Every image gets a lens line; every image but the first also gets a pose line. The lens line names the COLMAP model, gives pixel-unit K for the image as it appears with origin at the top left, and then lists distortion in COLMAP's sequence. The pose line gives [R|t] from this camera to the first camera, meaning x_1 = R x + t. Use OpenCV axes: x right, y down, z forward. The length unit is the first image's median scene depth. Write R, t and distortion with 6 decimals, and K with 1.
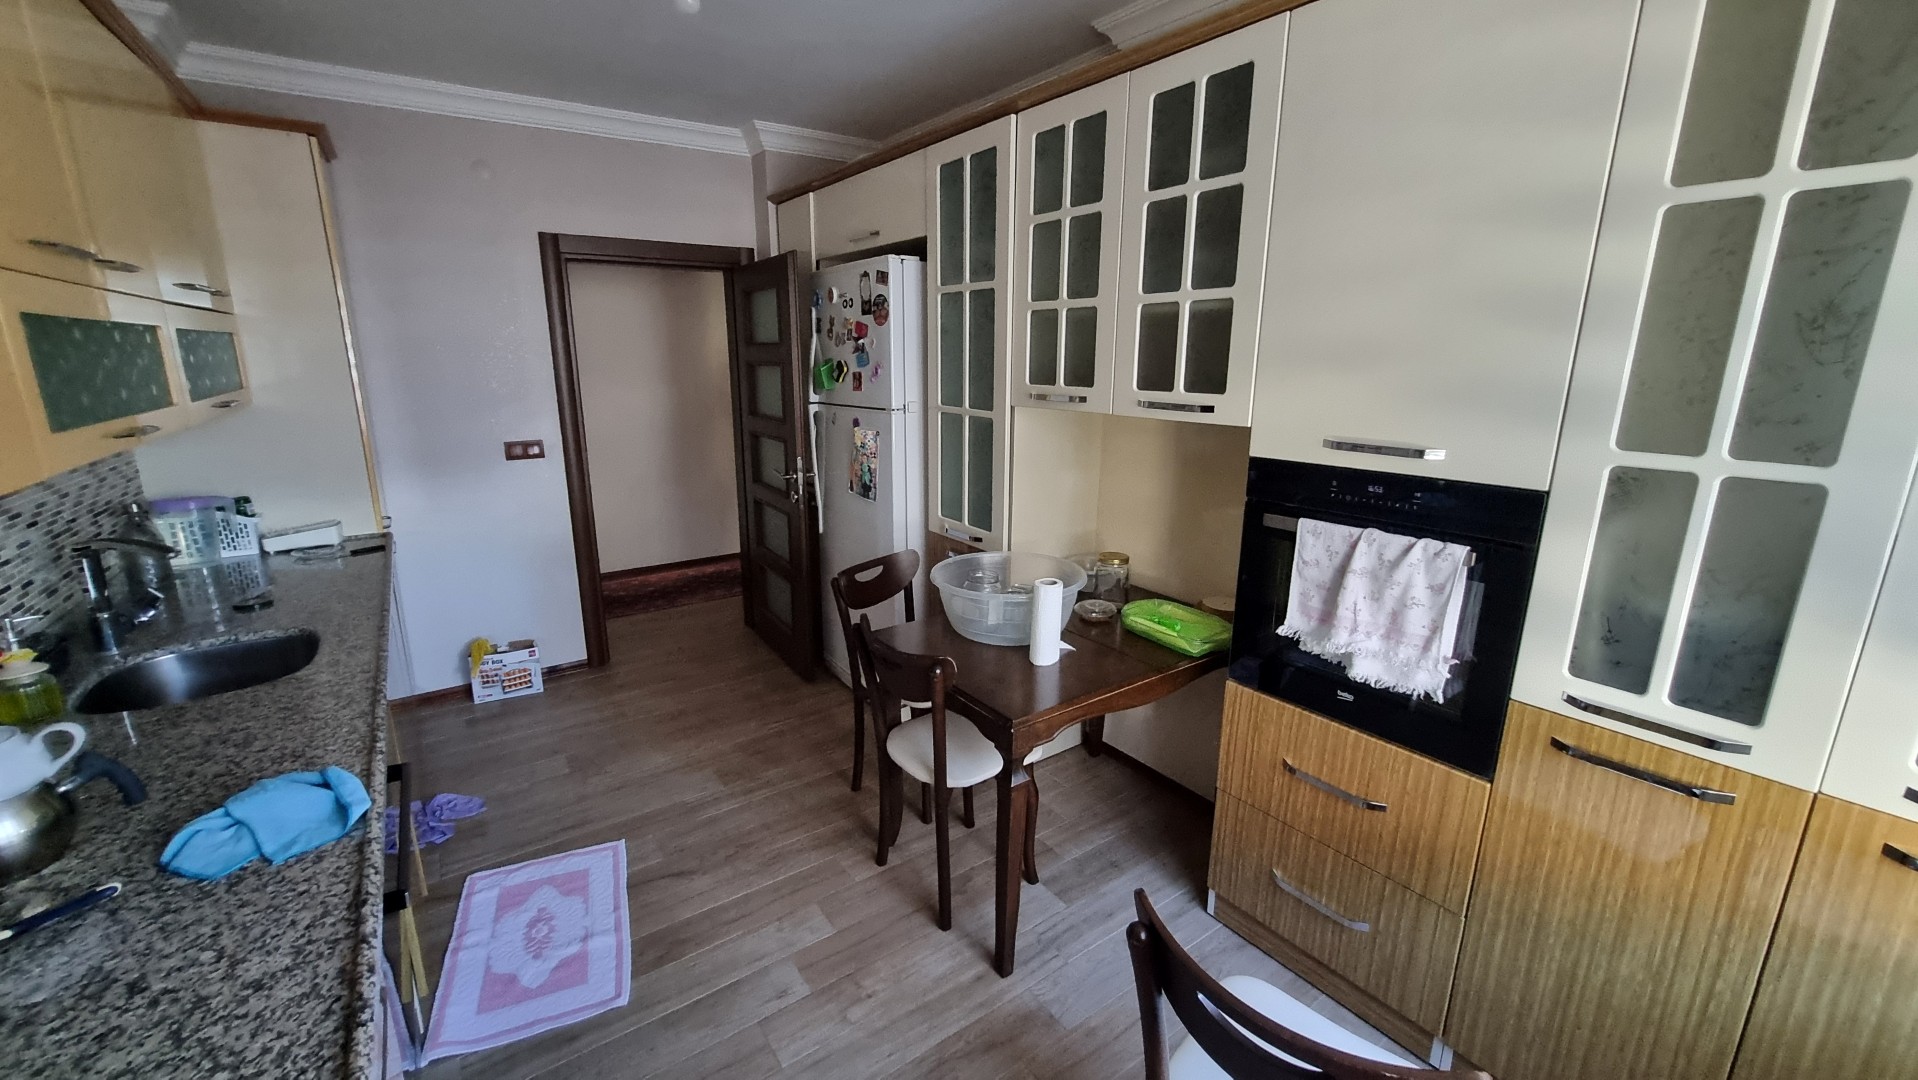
lens RADIAL K [[749.9, 0, 930.0], [0, 749.9, 534.0], [0, 0, 1]] dist [0.002592, -0.000521]
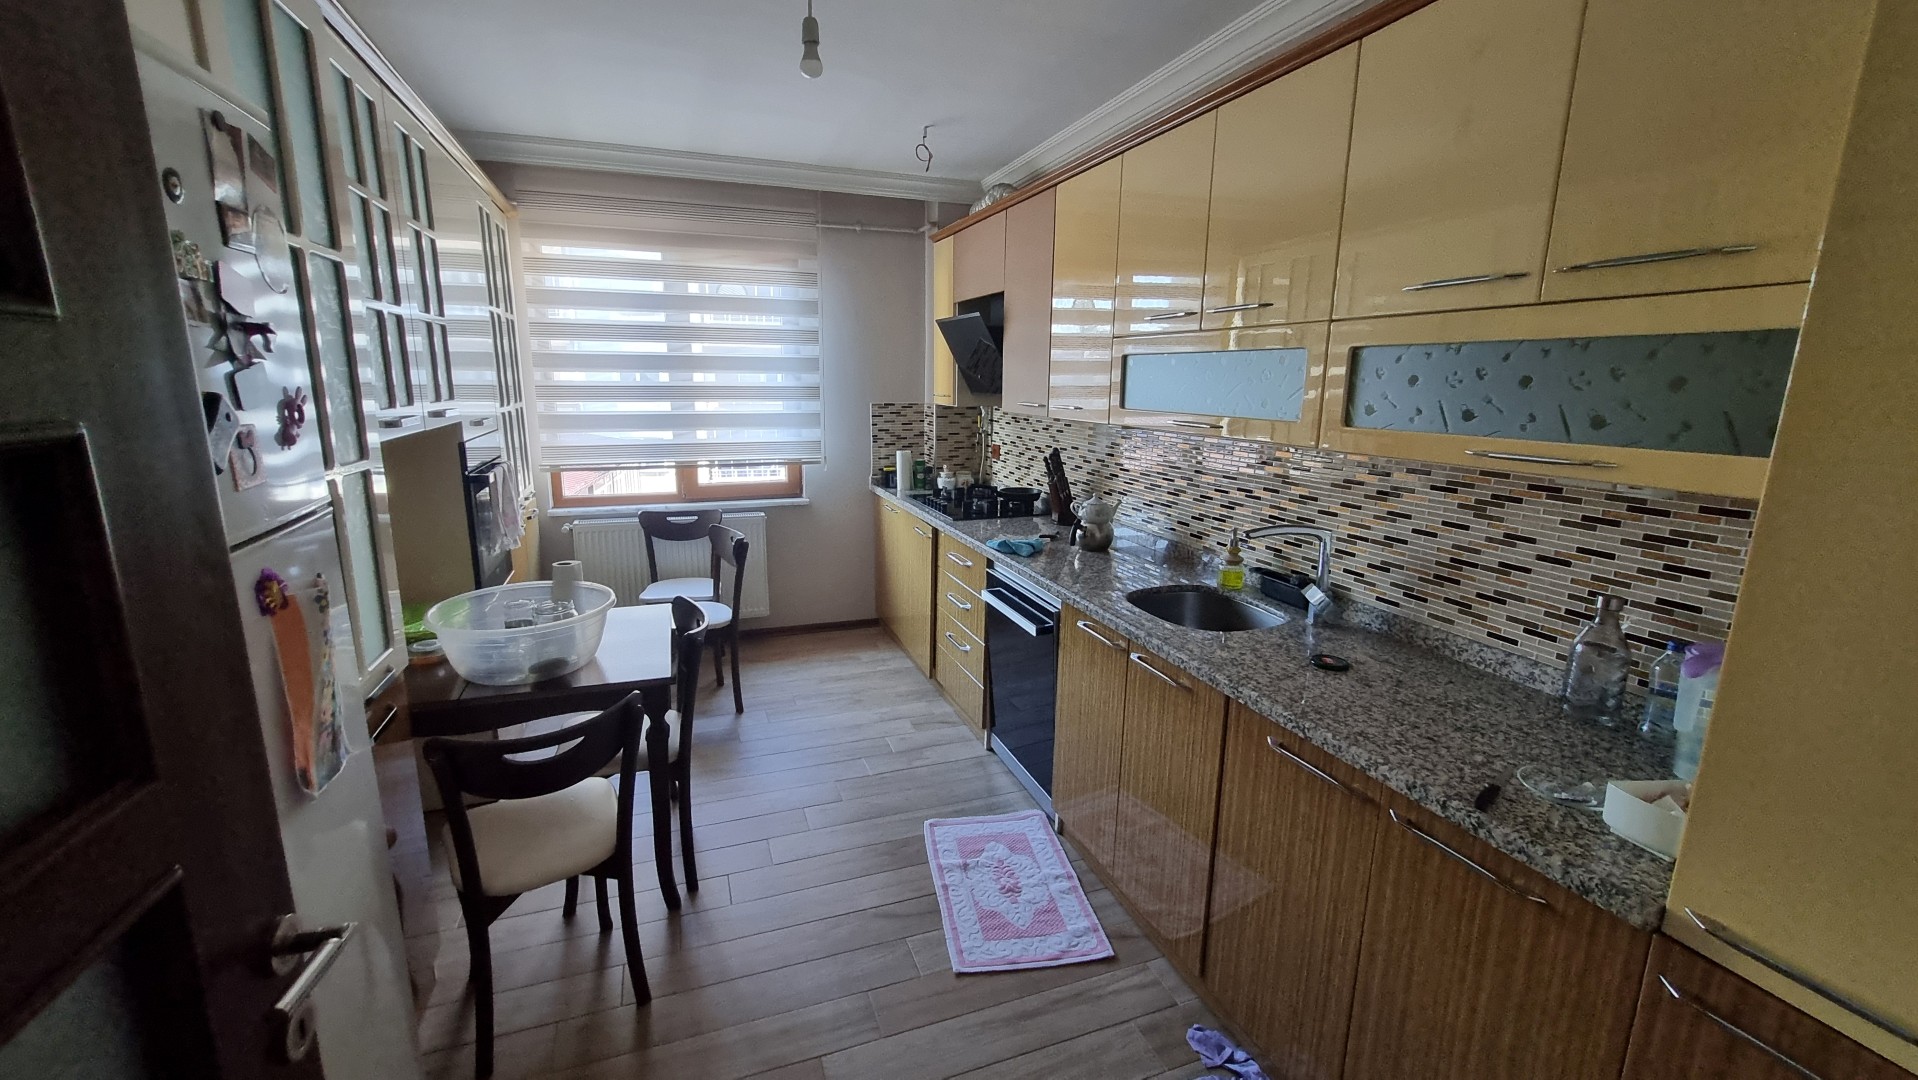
lens RADIAL K [[749.9, 0, 930.0], [0, 749.9, 534.0], [0, 0, 1]] dist [0.002592, -0.000521]
pose [[-0.959937, -0.082858, 0.267684, -0.576399], [0.037988, 0.907983, 0.417282, -0.354968], [-0.277627, 0.410733, -0.868459, 1.548544]]
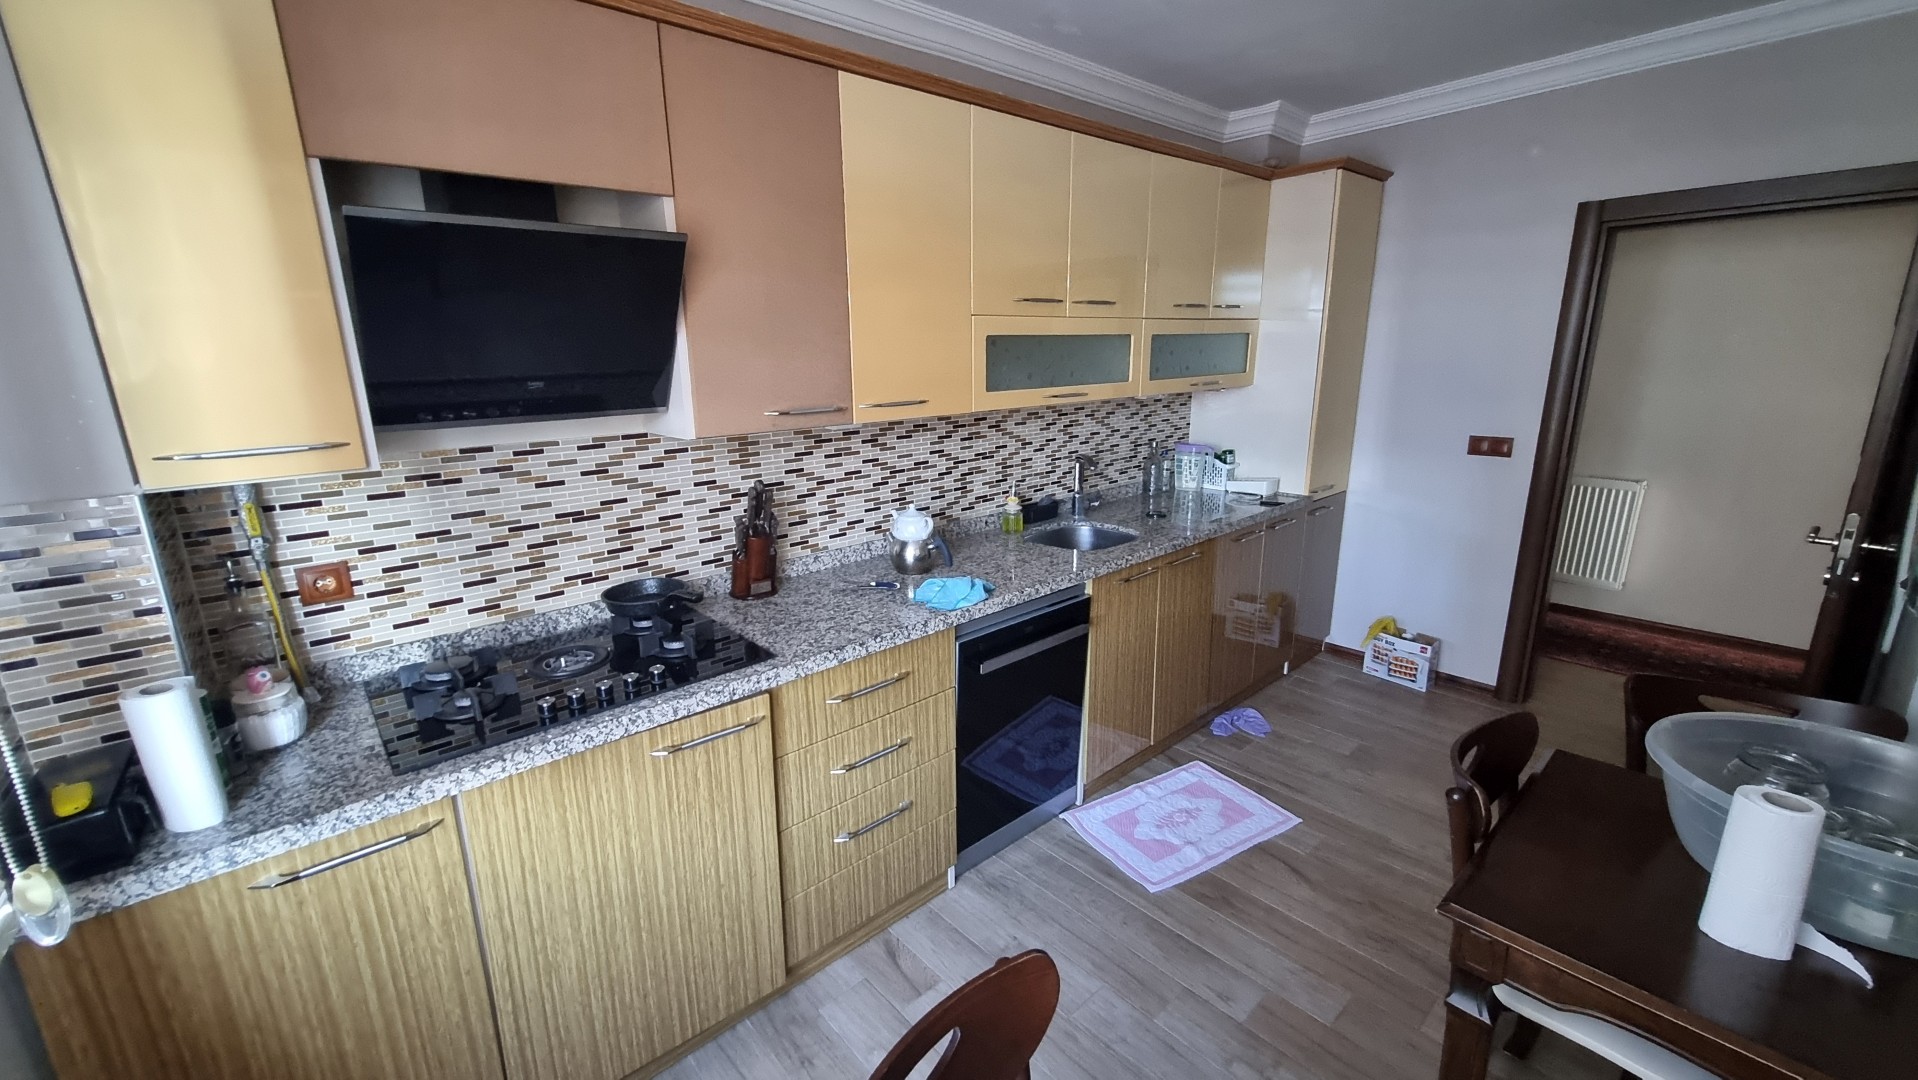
lens RADIAL K [[749.9, 0, 930.0], [0, 749.9, 534.0], [0, 0, 1]] dist [0.002592, -0.000521]
pose [[0.106326, 0.232813, -0.966692, 0.457863], [-0.212283, 0.955103, 0.206673, -0.075114], [0.971407, 0.183238, 0.150974, 0.284944]]
